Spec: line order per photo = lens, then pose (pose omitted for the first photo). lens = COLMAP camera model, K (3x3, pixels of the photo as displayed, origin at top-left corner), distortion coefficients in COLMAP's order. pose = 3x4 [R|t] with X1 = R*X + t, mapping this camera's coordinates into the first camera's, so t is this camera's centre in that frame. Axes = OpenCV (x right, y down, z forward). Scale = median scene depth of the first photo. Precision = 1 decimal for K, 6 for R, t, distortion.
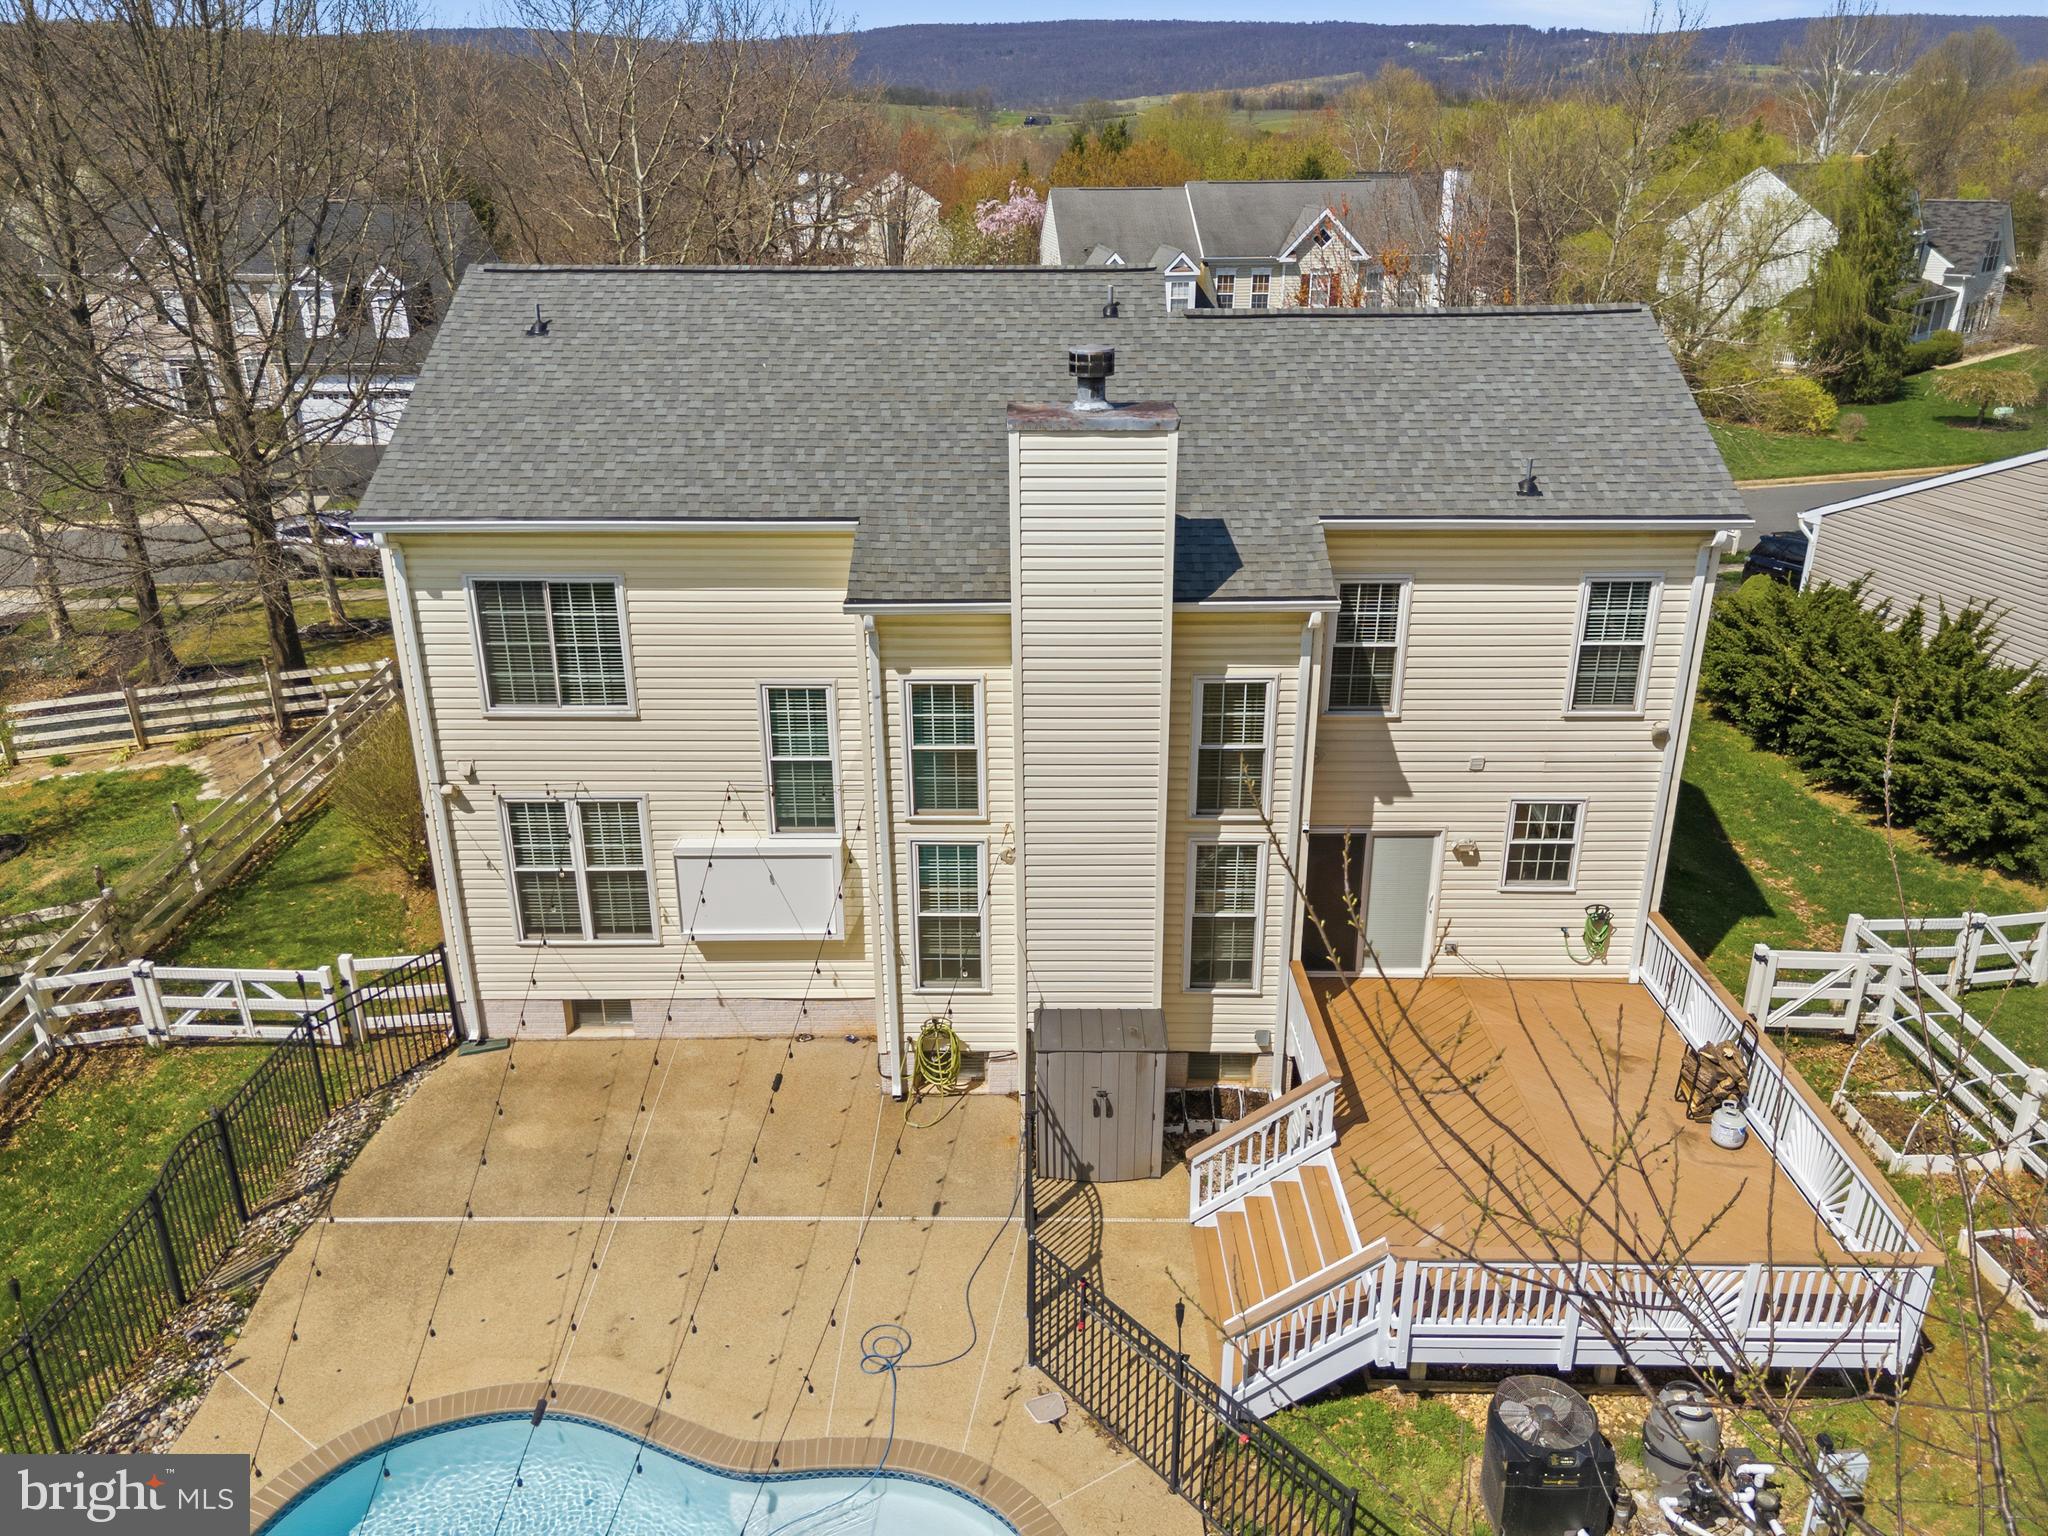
lens RADIAL K [[1502.8, 0, 1021.2], [0, 1502.8, 767.7], [0, 0, 1]] dist [0.074480, -0.067702]
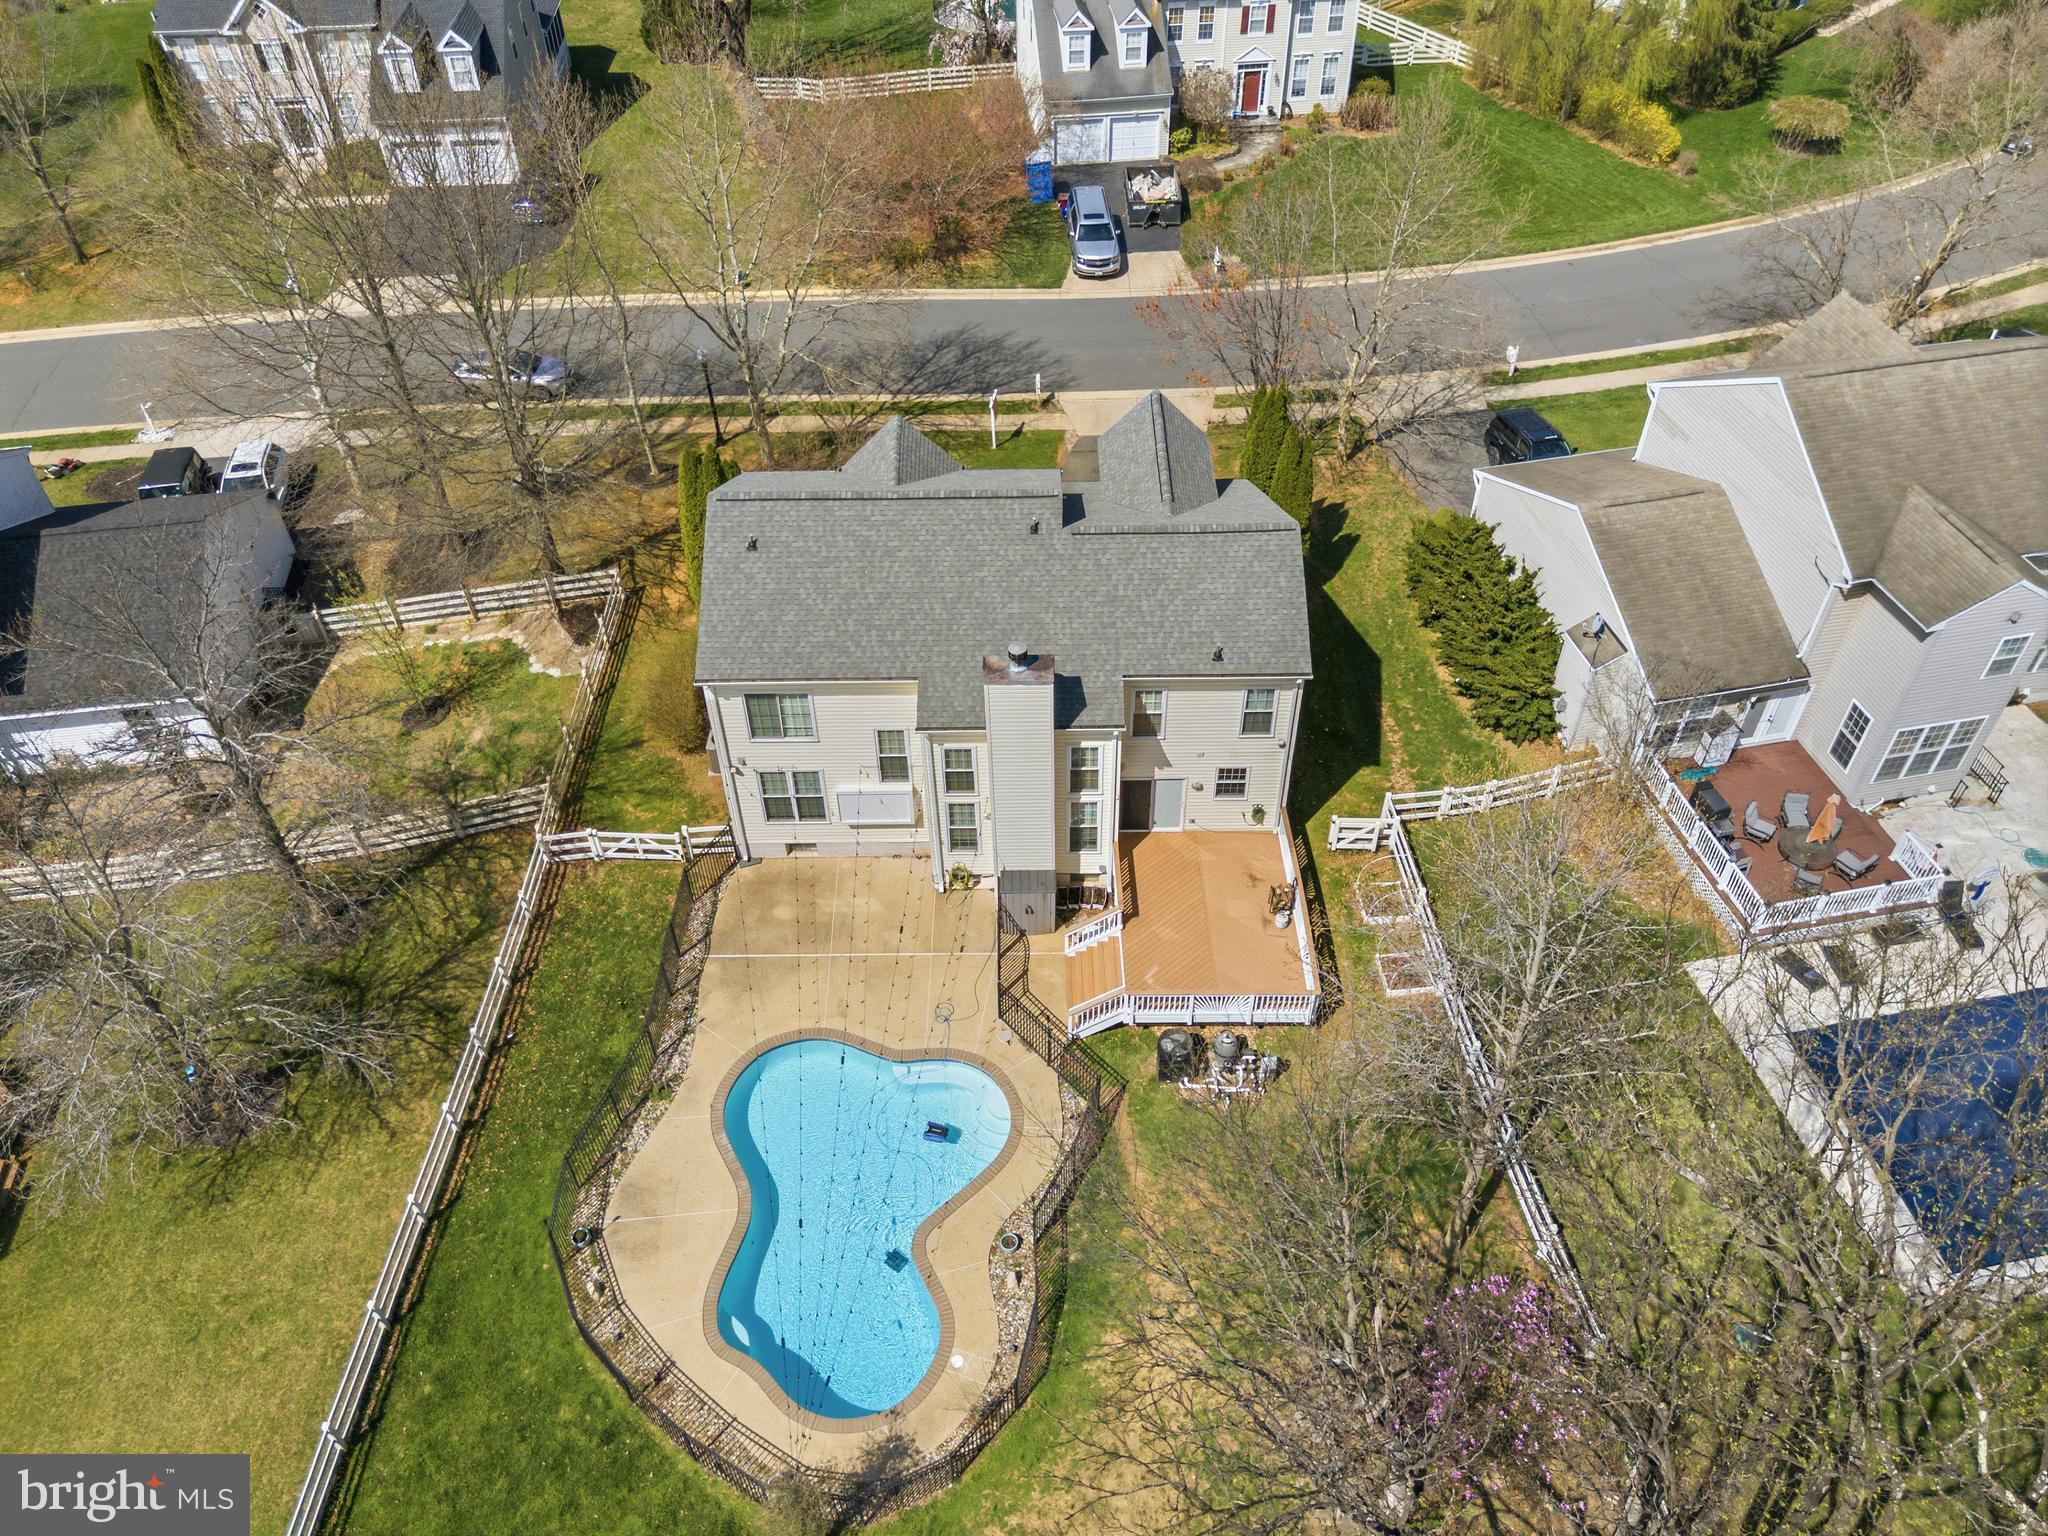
lens RADIAL K [[1502.8, 0, 1017.1], [0, 1502.8, 765.8], [0, 0, 1]] dist [0.074480, -0.067702]
pose [[0.999915, -0.012576, -0.003366, 0.041372], [0.012942, 0.932038, 0.362129, -0.772955], [-0.001417, -0.362142, 0.932122, -1.032088]]
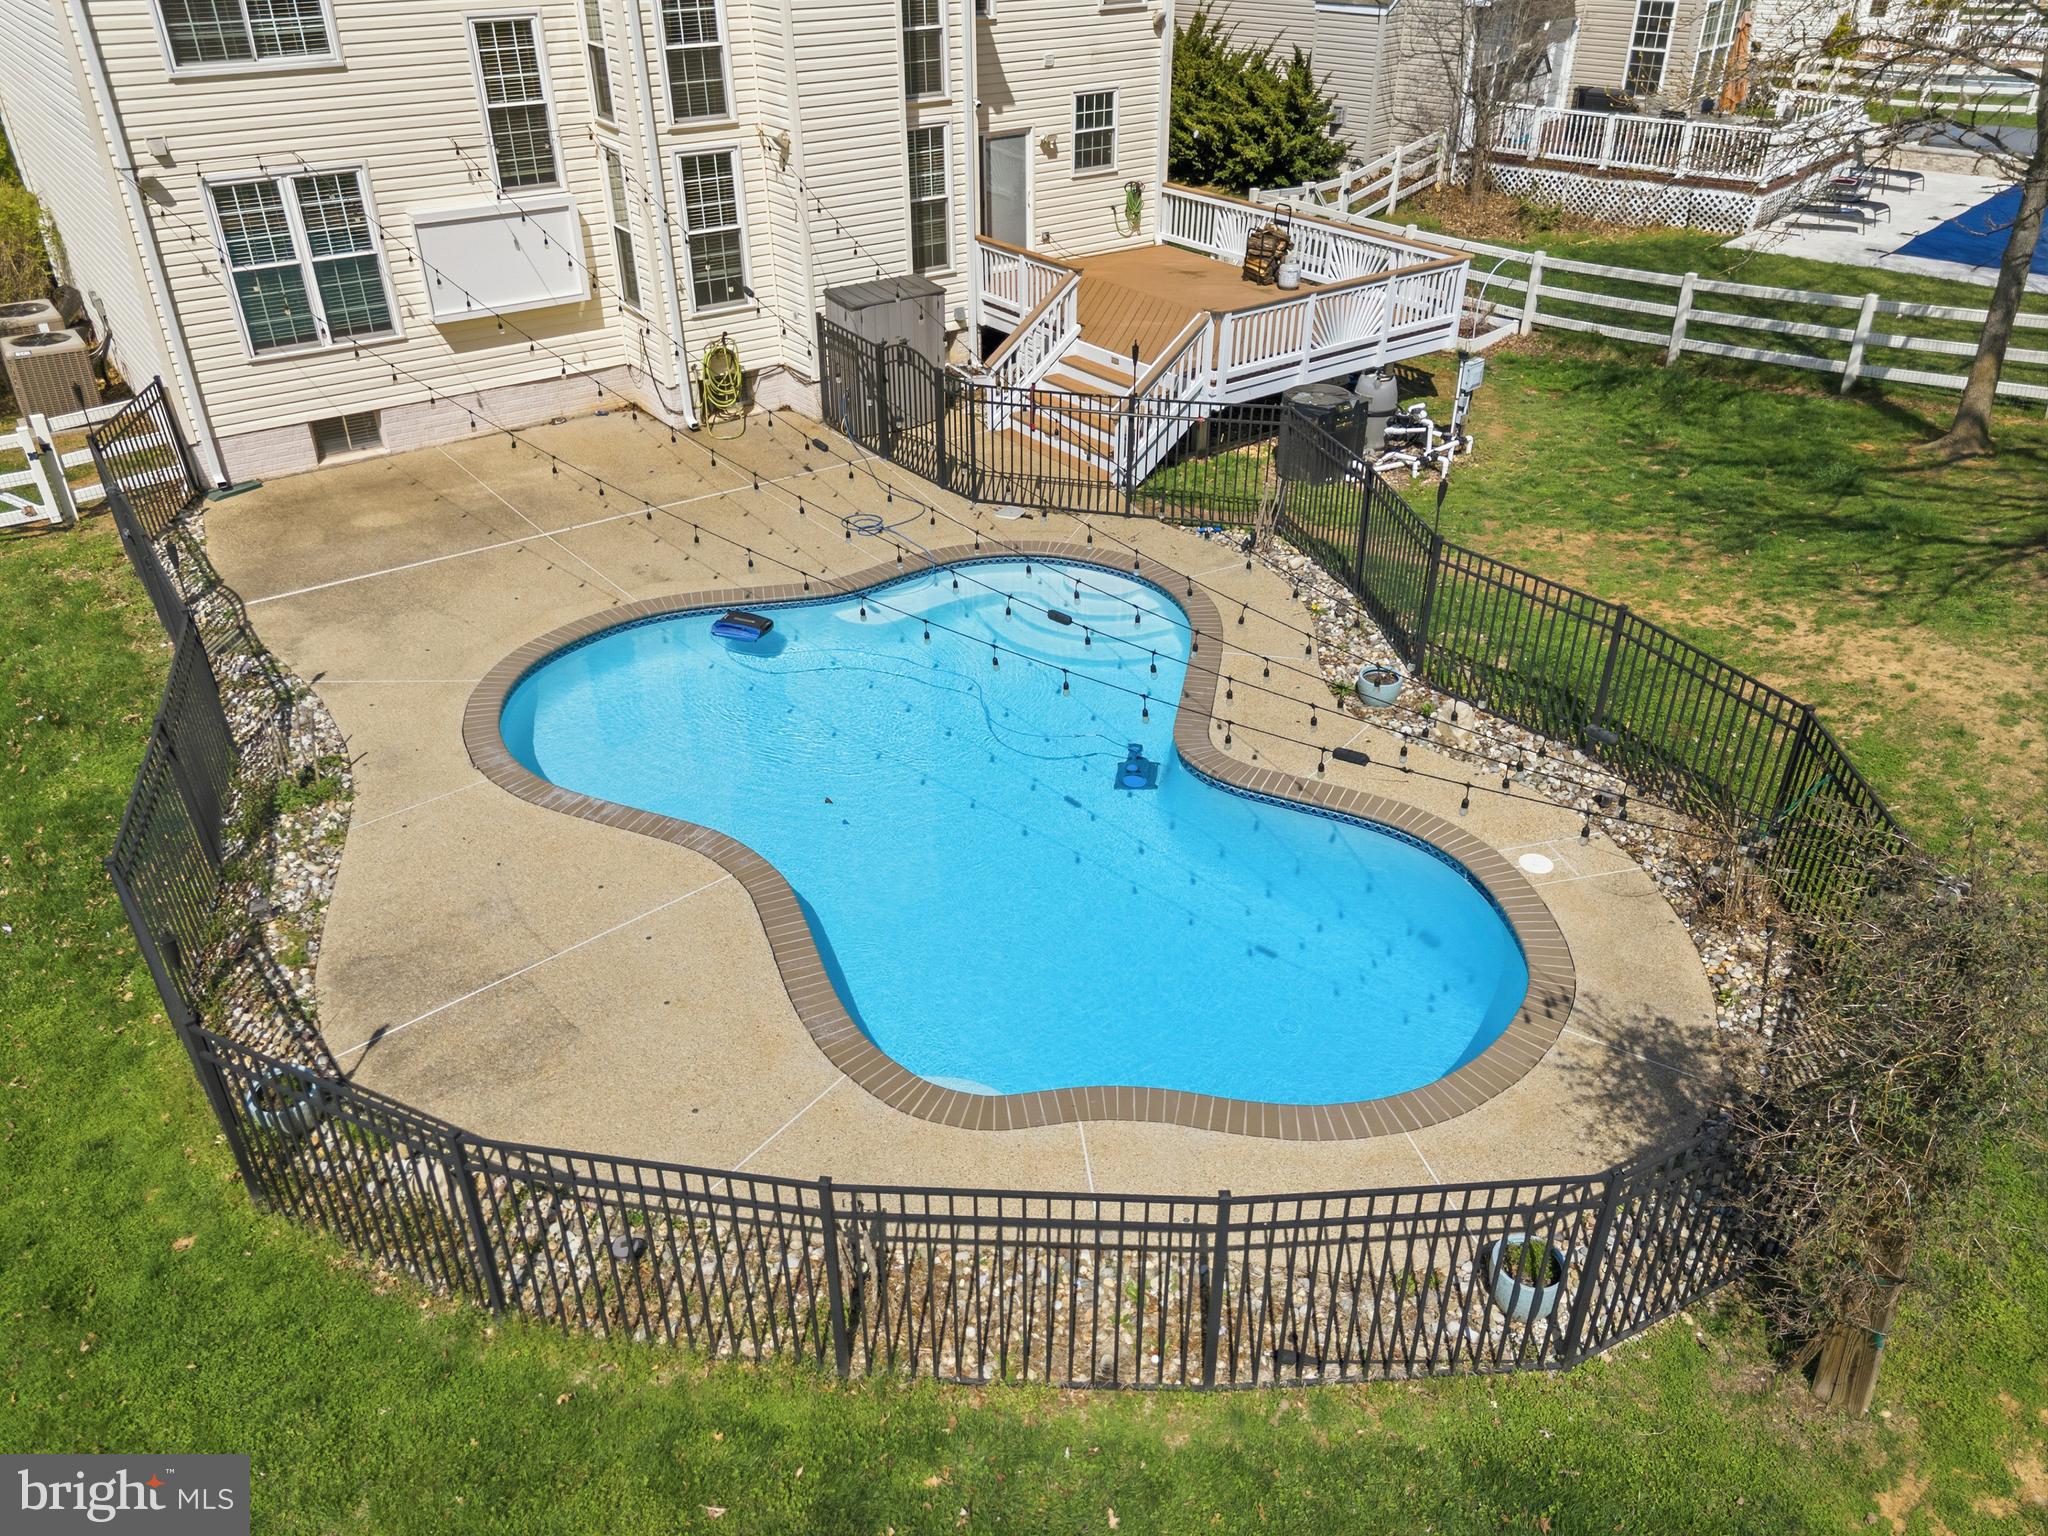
lens RADIAL K [[1502.8, 0, 1021.7], [0, 1502.8, 774.6], [0, 0, 1]] dist [0.074480, -0.067702]
pose [[0.802881, -0.312800, 0.507483, -0.530566], [0.223541, 0.947137, 0.230132, 0.257544], [-0.552641, -0.071326, 0.830362, -0.069322]]
